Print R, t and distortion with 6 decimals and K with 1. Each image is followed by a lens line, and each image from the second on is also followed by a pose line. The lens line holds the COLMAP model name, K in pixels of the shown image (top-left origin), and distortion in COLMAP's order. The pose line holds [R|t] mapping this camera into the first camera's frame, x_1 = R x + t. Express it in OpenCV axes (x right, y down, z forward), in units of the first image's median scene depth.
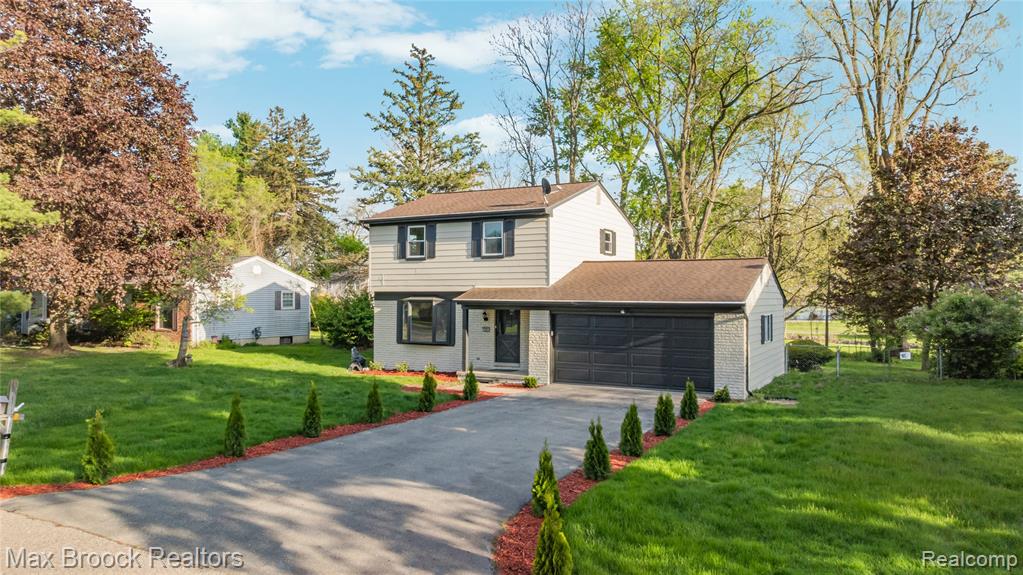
lens RADIAL K [[727.0, 0, 516.1], [0, 727.0, 287.2], [0, 0, 1]] dist [-0.035312, 0.022503]
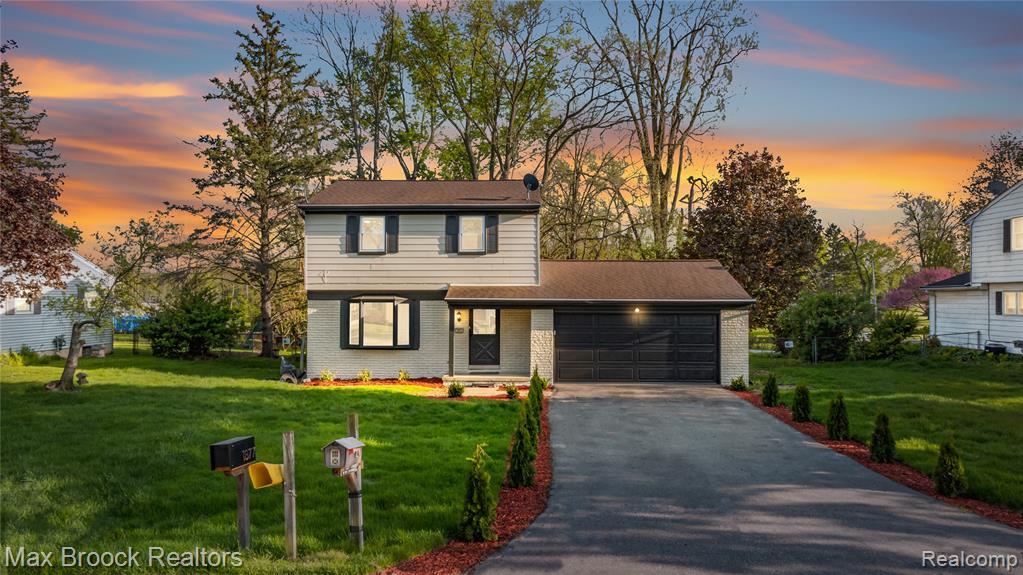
lens RADIAL K [[727.0, 0, 513.4], [0, 727.0, 285.6], [0, 0, 1]] dist [-0.035312, 0.022503]
pose [[0.887916, 0.005585, 0.459972, -0.424903], [-0.005184, 0.999984, -0.002133, 0.001908], [-0.459976, -0.000491, 0.887931, 0.140475]]
